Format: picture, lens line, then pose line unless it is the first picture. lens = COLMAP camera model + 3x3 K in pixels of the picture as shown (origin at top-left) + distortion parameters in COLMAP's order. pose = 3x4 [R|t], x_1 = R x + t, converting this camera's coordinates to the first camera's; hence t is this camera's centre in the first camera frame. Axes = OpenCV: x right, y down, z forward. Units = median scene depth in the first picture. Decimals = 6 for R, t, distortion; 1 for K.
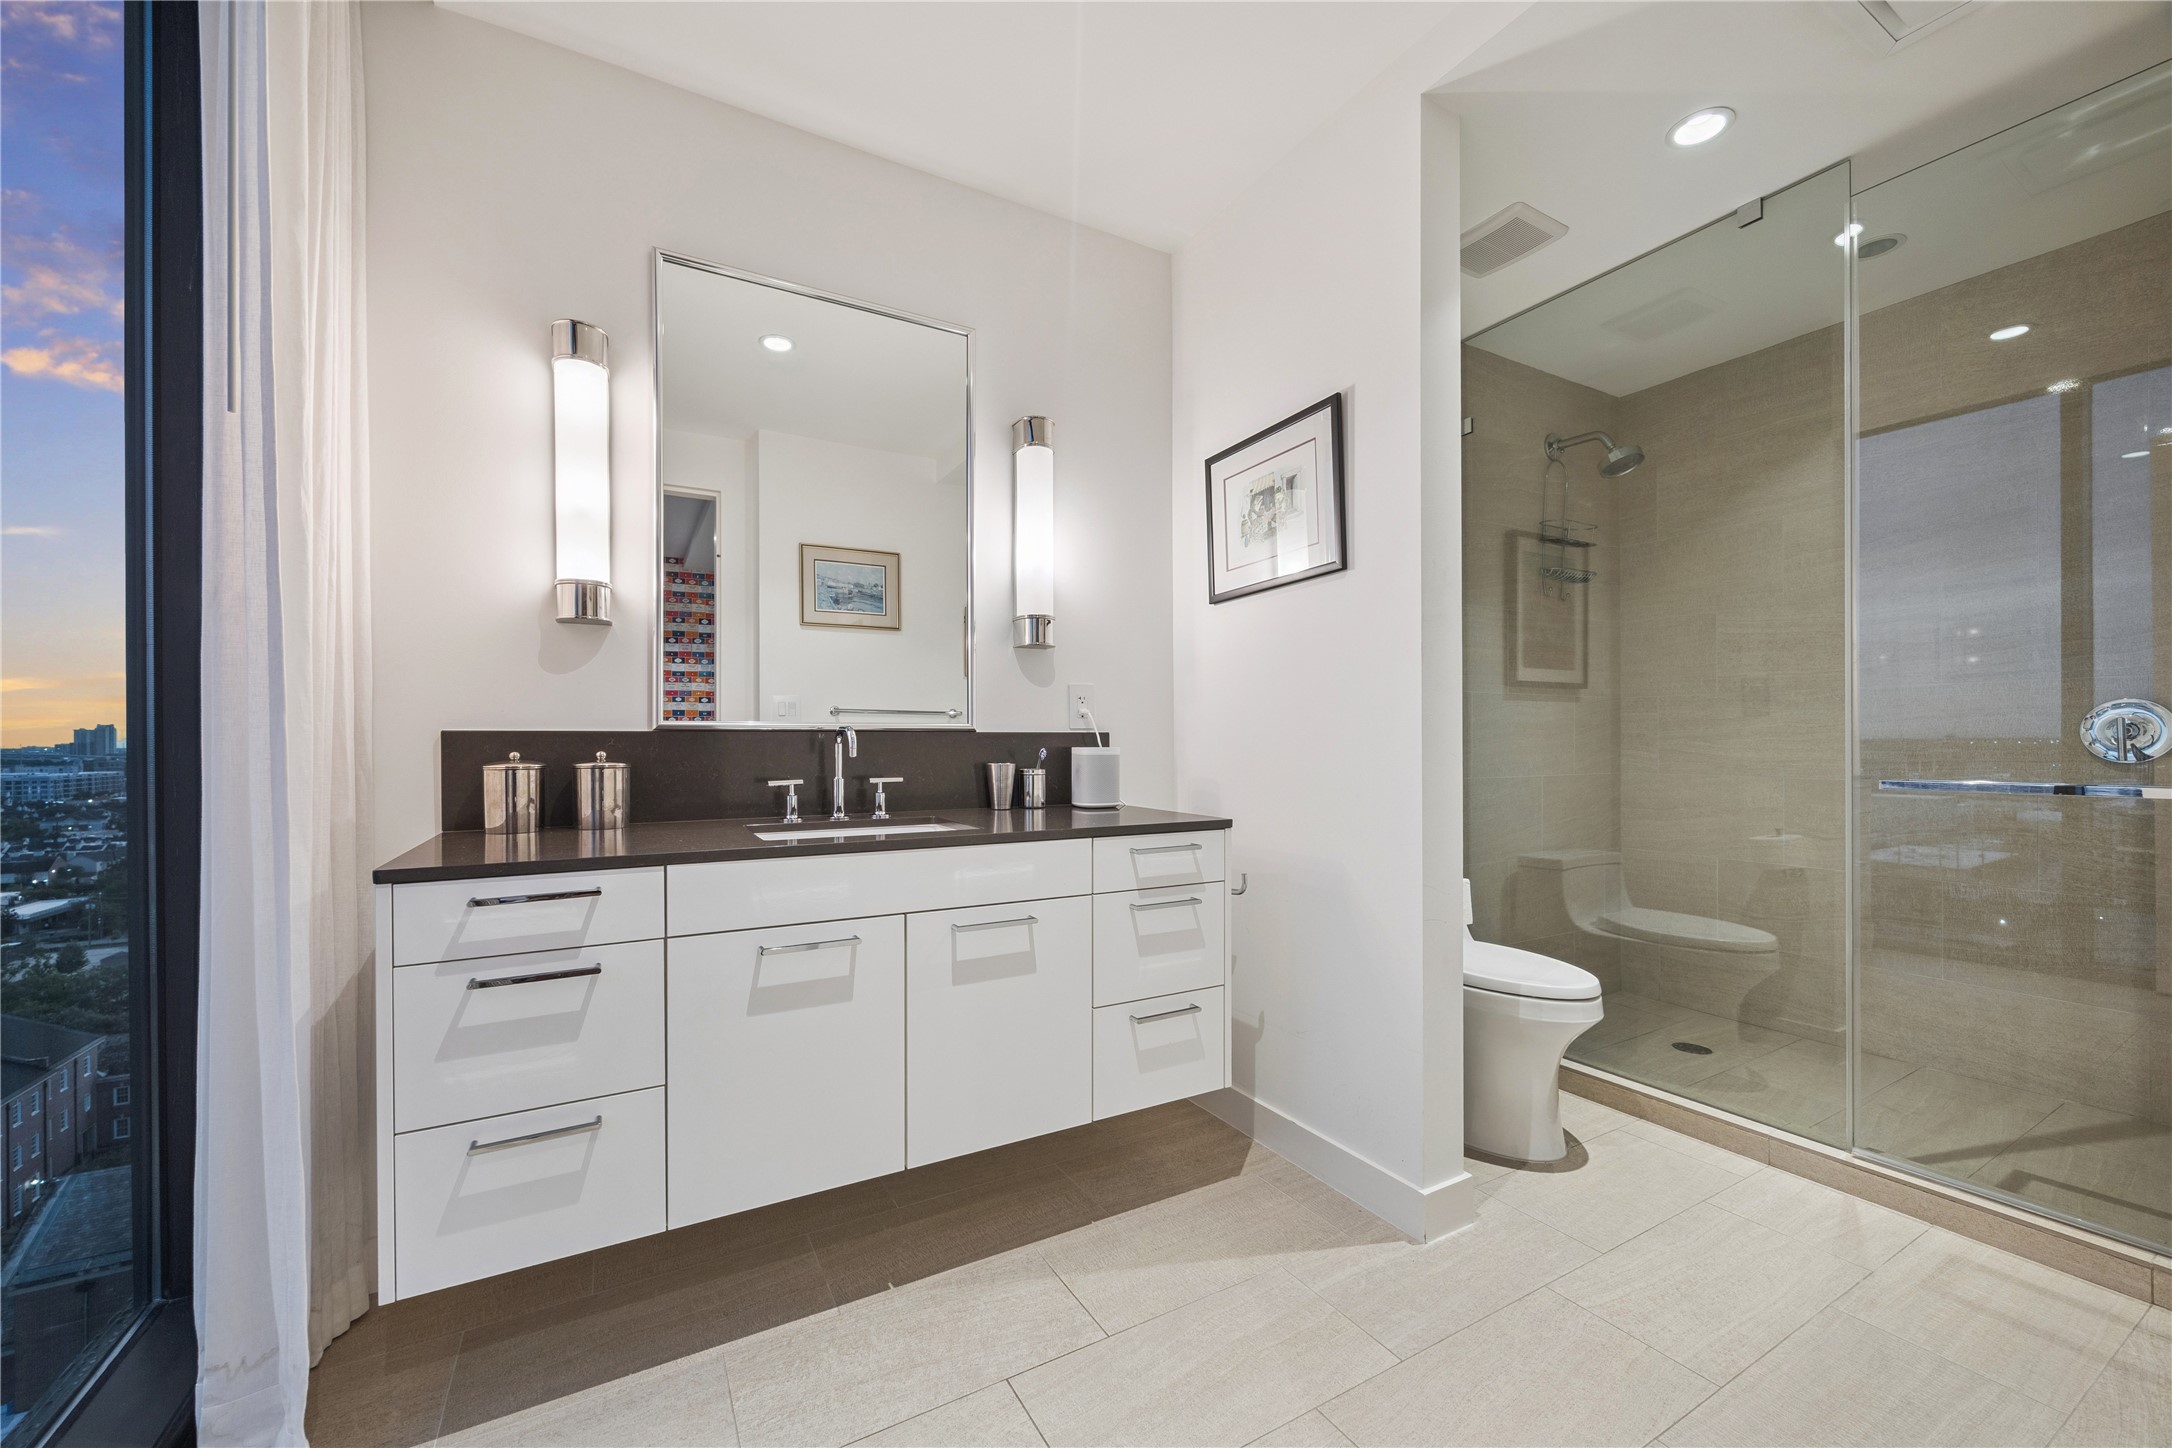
lens RADIAL K [[853.5, 0, 1099.0], [0, 853.5, 734.7], [0, 0, 1]] dist [0.000928, -0.000553]
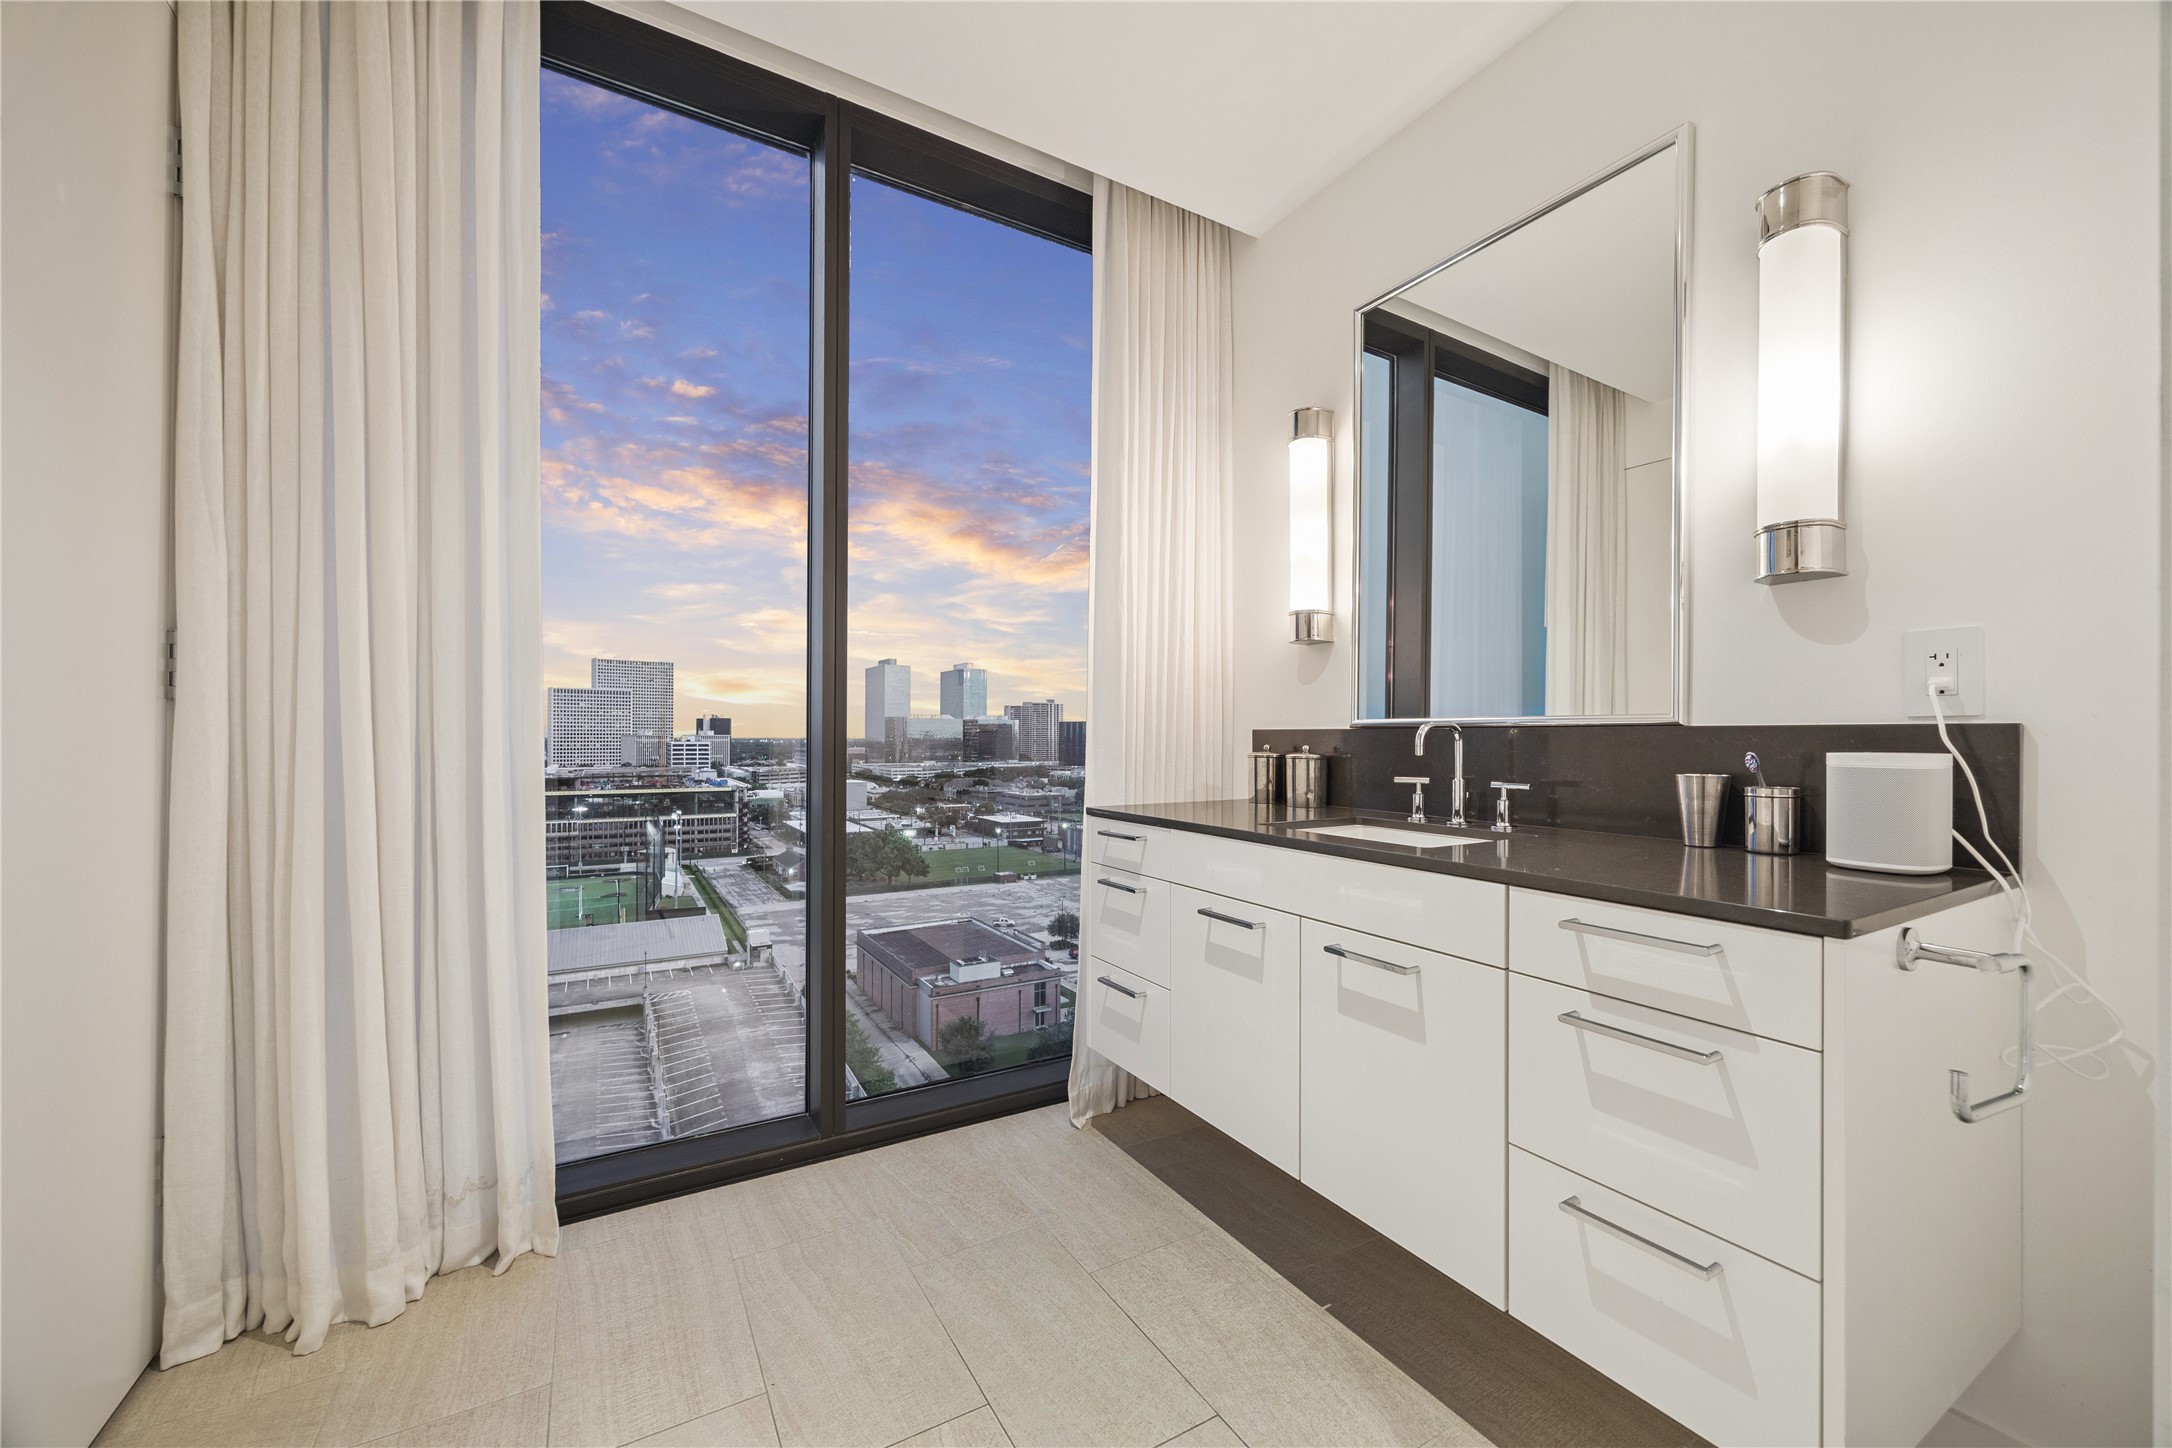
lens RADIAL K [[853.5, 0, 1084.5], [0, 853.5, 741.8], [0, 0, 1]] dist [0.000928, -0.000553]
pose [[0.002514, 0.008783, -0.999958, 0.604199], [-0.001800, 0.999960, 0.008779, 0.004590], [0.999995, 0.001778, 0.002529, 0.621660]]
